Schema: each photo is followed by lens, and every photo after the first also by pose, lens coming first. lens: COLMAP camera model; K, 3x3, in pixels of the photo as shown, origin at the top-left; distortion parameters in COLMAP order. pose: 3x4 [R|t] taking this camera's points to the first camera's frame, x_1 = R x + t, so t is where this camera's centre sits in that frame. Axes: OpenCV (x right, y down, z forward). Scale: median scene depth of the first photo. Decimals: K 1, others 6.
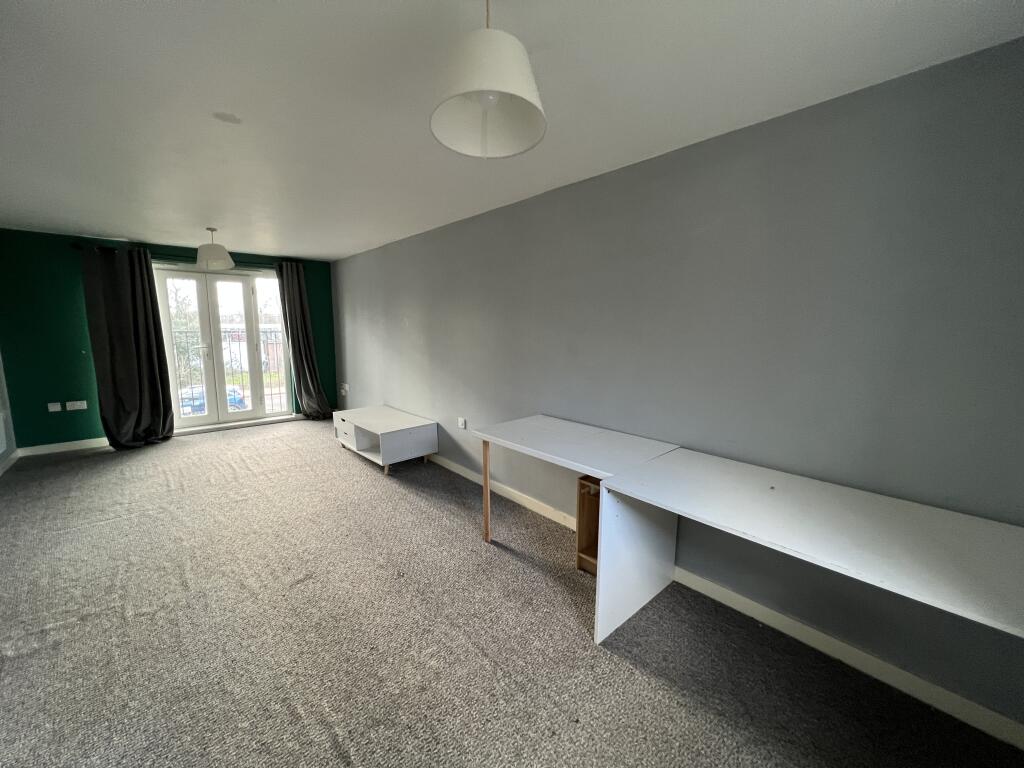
lens RADIAL K [[407.3, 0, 512.0], [0, 407.3, 384.0], [0, 0, 1]] dist [-0.003358, 0.000029]
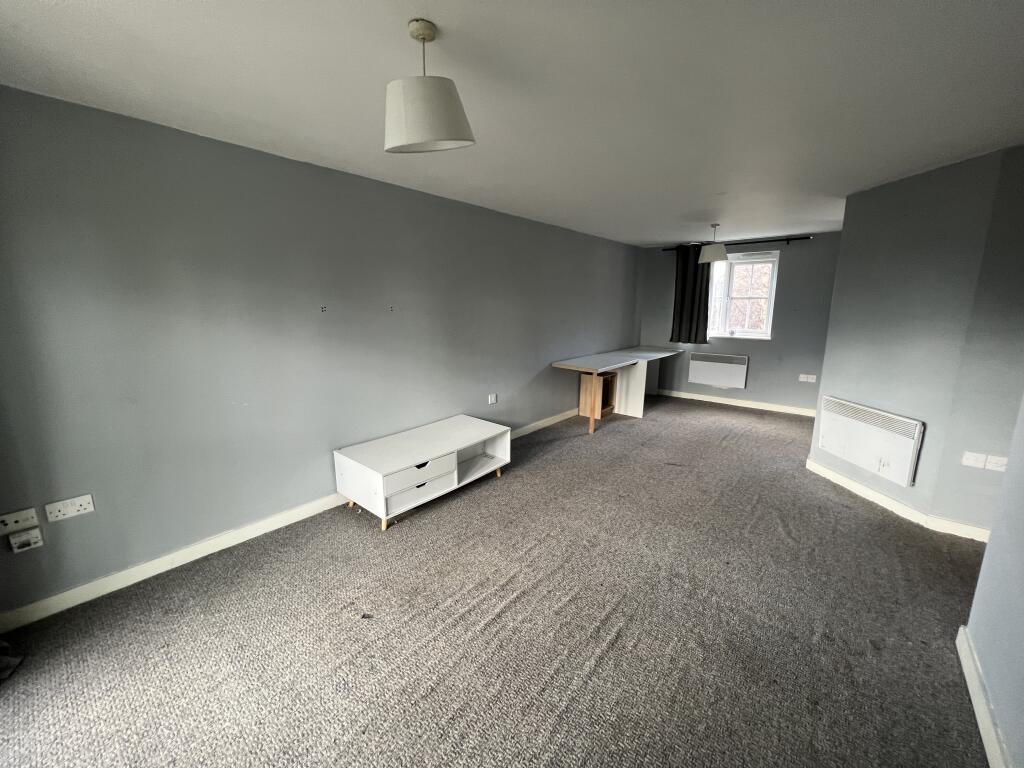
lens RADIAL K [[407.3, 0, 512.0], [0, 407.3, 384.0], [0, 0, 1]] dist [-0.003358, 0.000029]
pose [[-0.137851, -0.200587, 0.969929, -0.976318], [0.137168, 0.965975, 0.219264, -0.144371], [-0.980909, 0.163269, -0.105647, 0.877191]]
